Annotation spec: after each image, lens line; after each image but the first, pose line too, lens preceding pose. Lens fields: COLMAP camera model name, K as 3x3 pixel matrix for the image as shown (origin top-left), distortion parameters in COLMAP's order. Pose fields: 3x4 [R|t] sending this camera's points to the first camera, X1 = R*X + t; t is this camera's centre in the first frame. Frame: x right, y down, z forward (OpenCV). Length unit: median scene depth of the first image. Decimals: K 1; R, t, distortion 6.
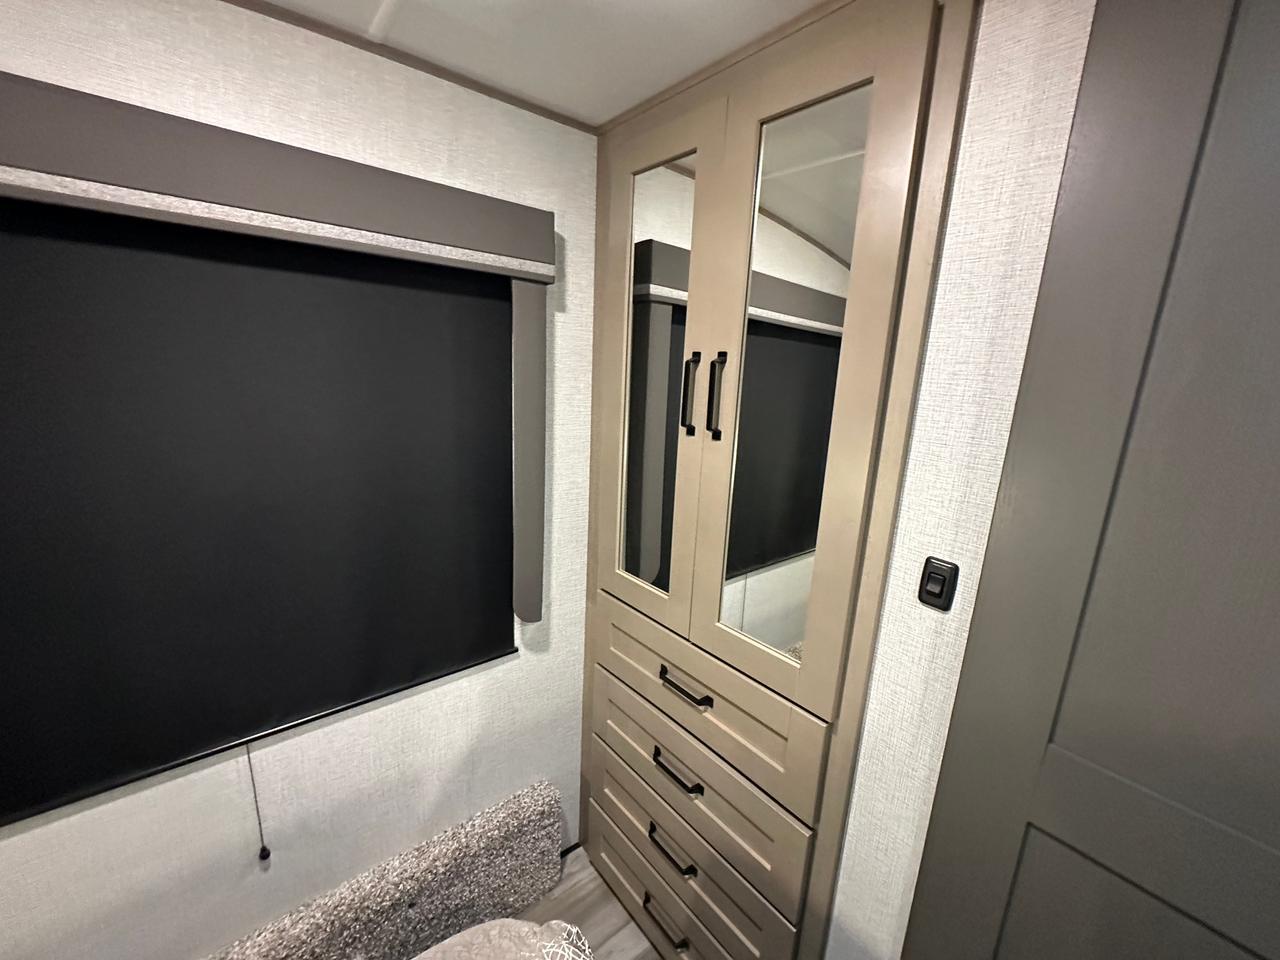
lens RADIAL K [[512.8, 0, 642.4], [0, 512.8, 480.5], [0, 0, 1]] dist [-0.004982, 0.000486]
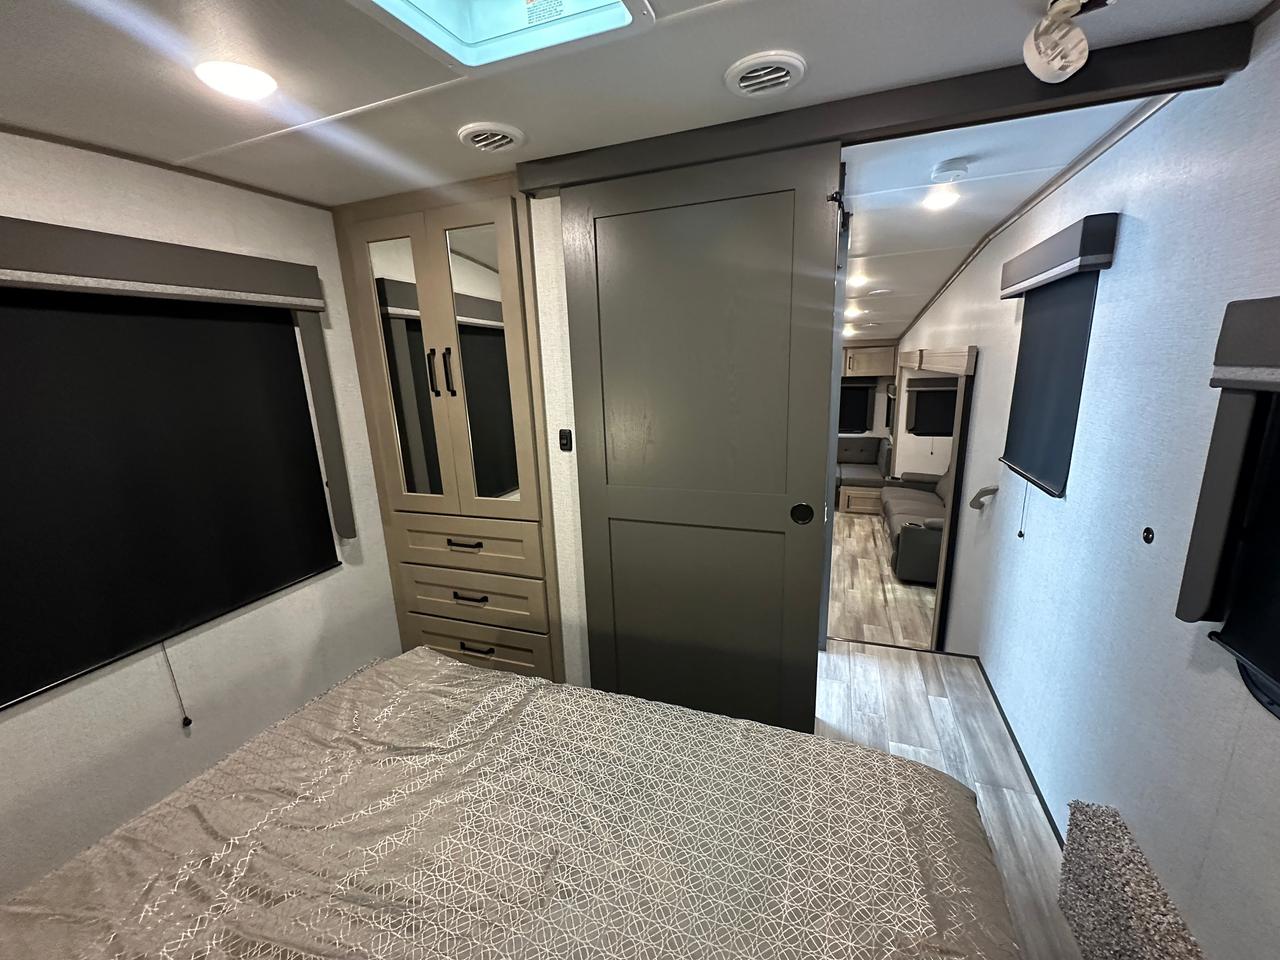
lens RADIAL K [[512.8, 0, 642.4], [0, 512.8, 480.5], [0, 0, 1]] dist [-0.004982, 0.000486]
pose [[0.864672, -0.192299, 0.464073, -0.154856], [0.183948, 0.980869, 0.063708, 0.191942], [-0.467446, 0.030279, 0.883503, -0.786615]]
